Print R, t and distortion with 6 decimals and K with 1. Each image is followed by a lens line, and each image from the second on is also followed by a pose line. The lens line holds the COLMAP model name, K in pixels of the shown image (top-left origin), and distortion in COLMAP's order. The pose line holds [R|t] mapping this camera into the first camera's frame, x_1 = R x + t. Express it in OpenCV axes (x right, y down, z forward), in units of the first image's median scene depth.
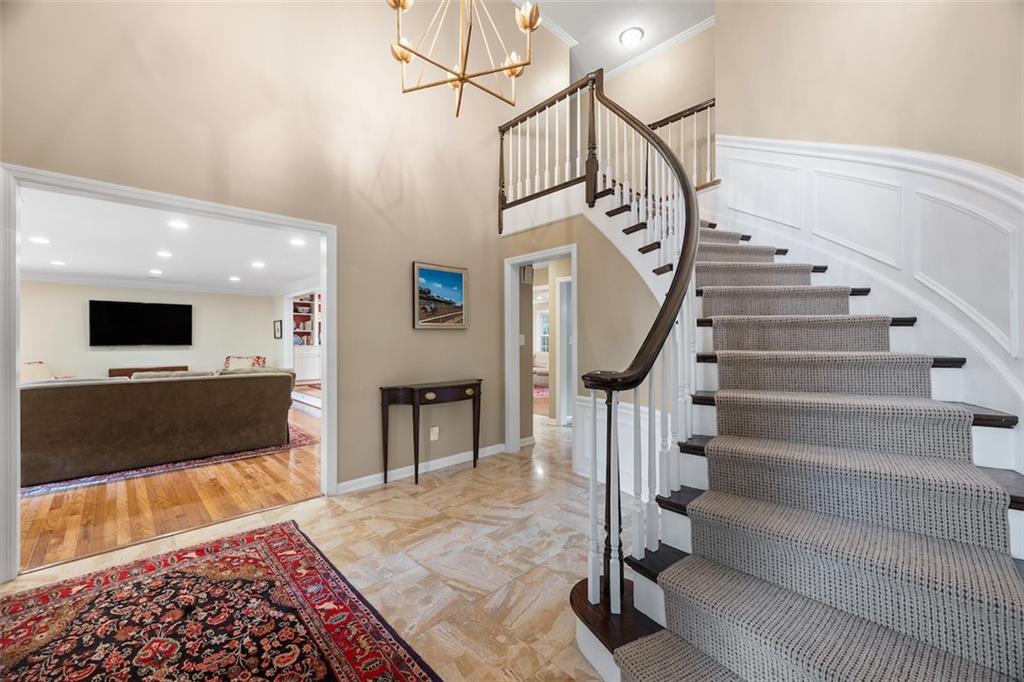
lens RADIAL K [[399.9, 0, 508.2], [0, 399.9, 340.4], [0, 0, 1]] dist [0.001076, -0.000251]
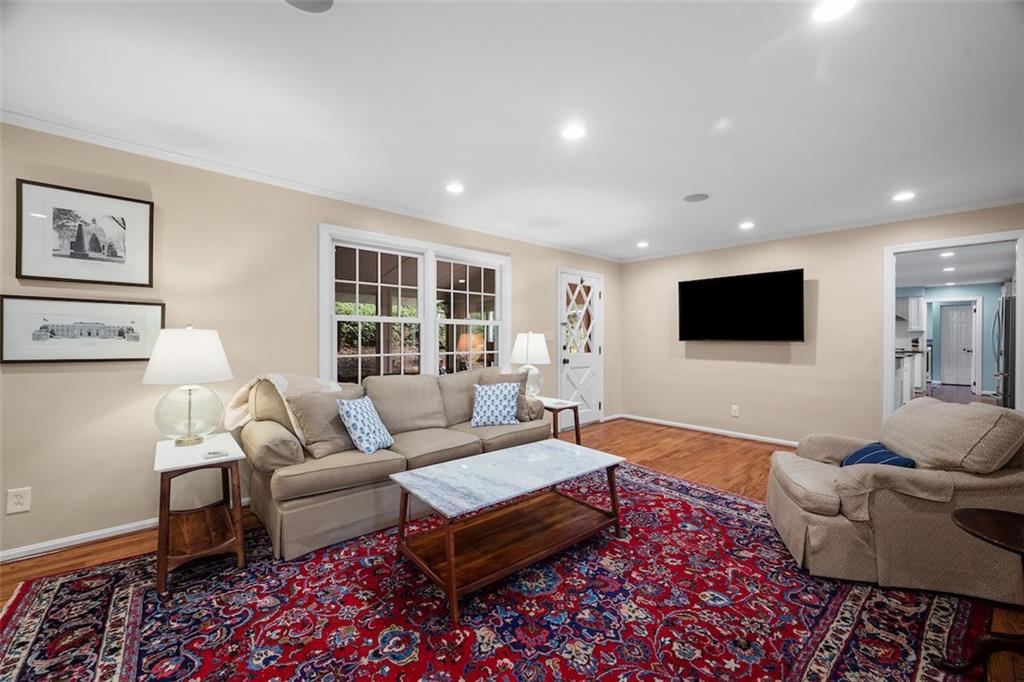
lens RADIAL K [[399.9, 0, 516.0], [0, 399.9, 339.4], [0, 0, 1]] dist [0.001076, -0.000251]
pose [[-0.057099, 0.011606, -0.998301, -0.363320], [0.000922, 0.999933, 0.011572, 0.006912], [0.998368, -0.000260, -0.057106, 1.107567]]
